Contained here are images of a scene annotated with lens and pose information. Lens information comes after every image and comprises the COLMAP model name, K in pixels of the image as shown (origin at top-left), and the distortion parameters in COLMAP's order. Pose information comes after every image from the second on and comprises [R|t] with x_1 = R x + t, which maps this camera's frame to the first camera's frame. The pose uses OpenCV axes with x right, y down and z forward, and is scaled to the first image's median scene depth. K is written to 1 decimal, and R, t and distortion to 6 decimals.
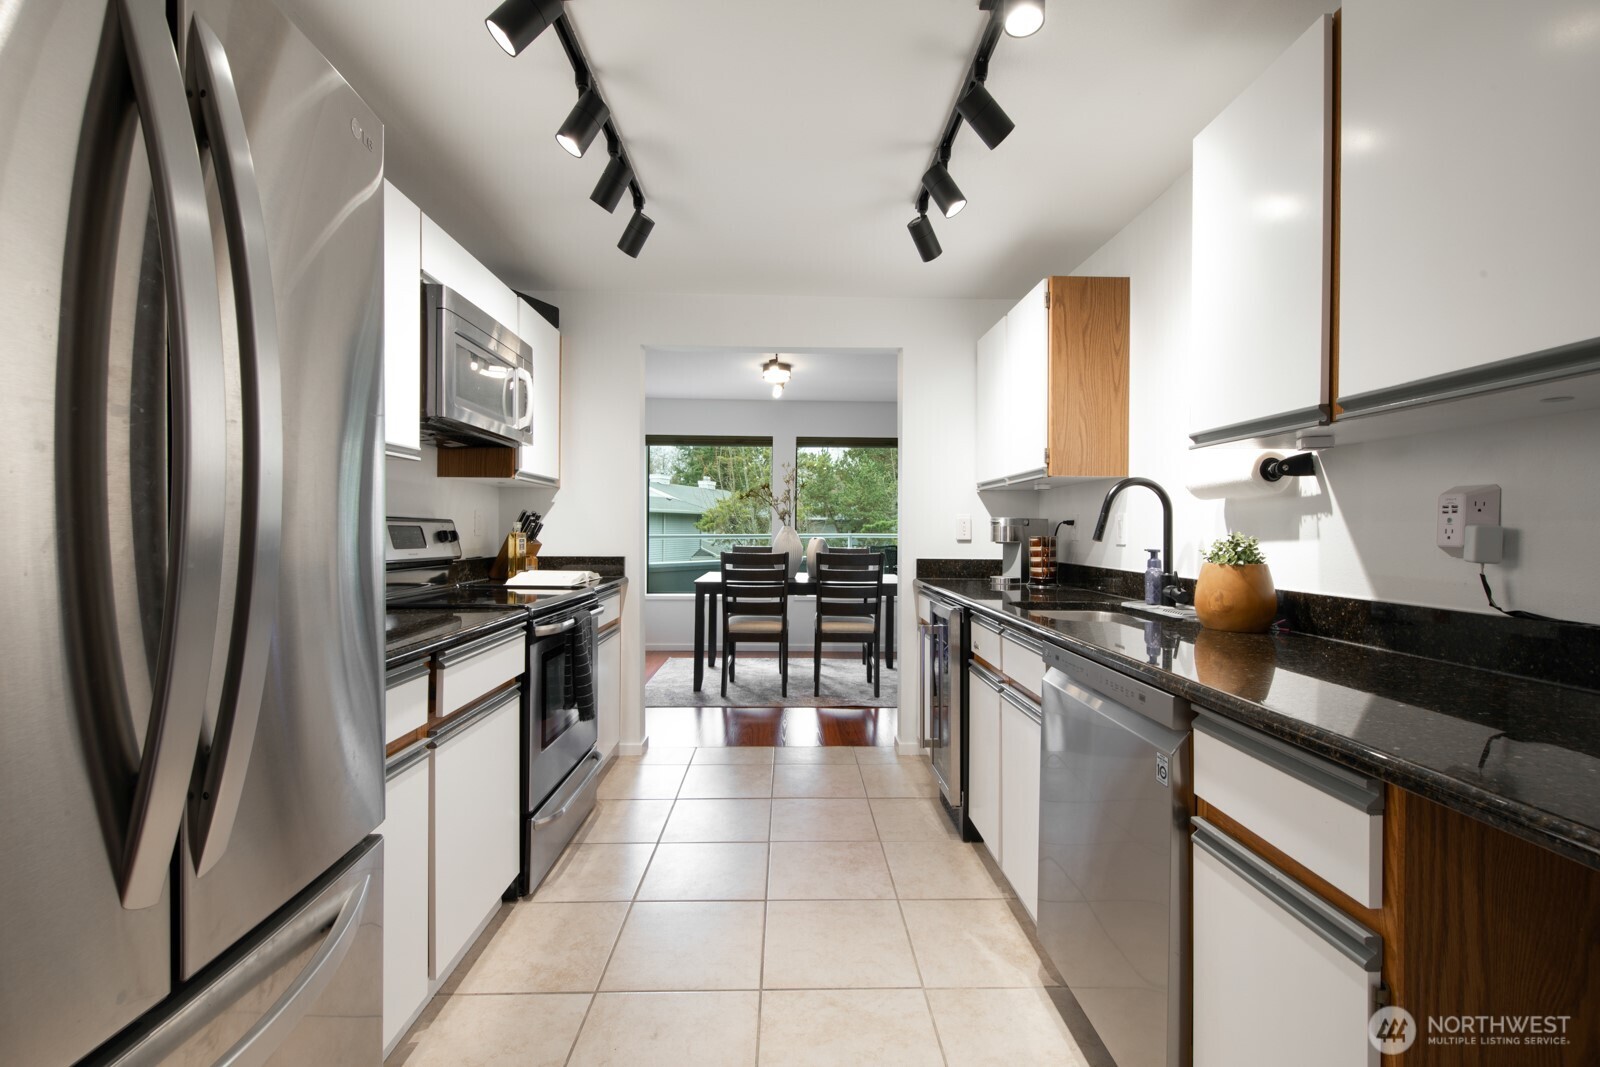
lens RADIAL K [[647.5, 0, 800.6], [0, 647.5, 528.0], [0, 0, 1]] dist [0.015492, -0.009064]
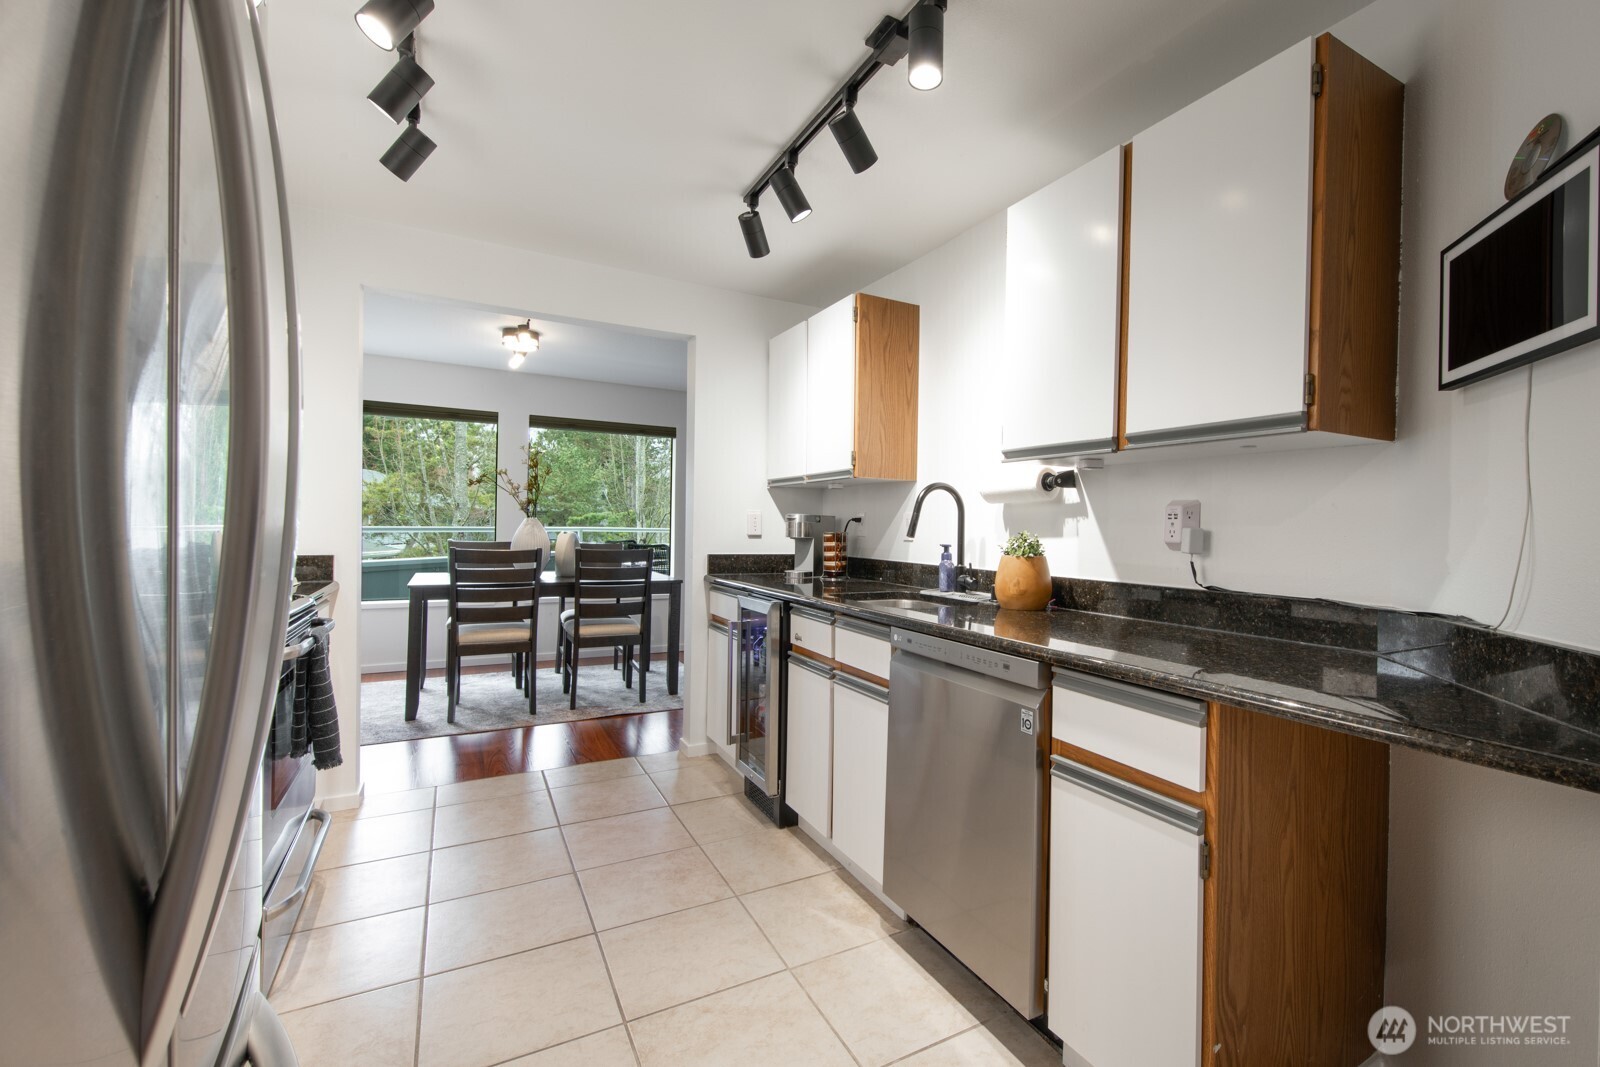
lens RADIAL K [[690.6, 0, 806.0], [0, 690.6, 526.9], [0, 0, 1]] dist [0.020035, -0.011640]
pose [[0.889227, 0.009195, 0.457374, -0.220767], [-0.013106, 0.999900, 0.005378, -0.001772], [-0.457279, -0.010776, 0.889258, 0.009180]]
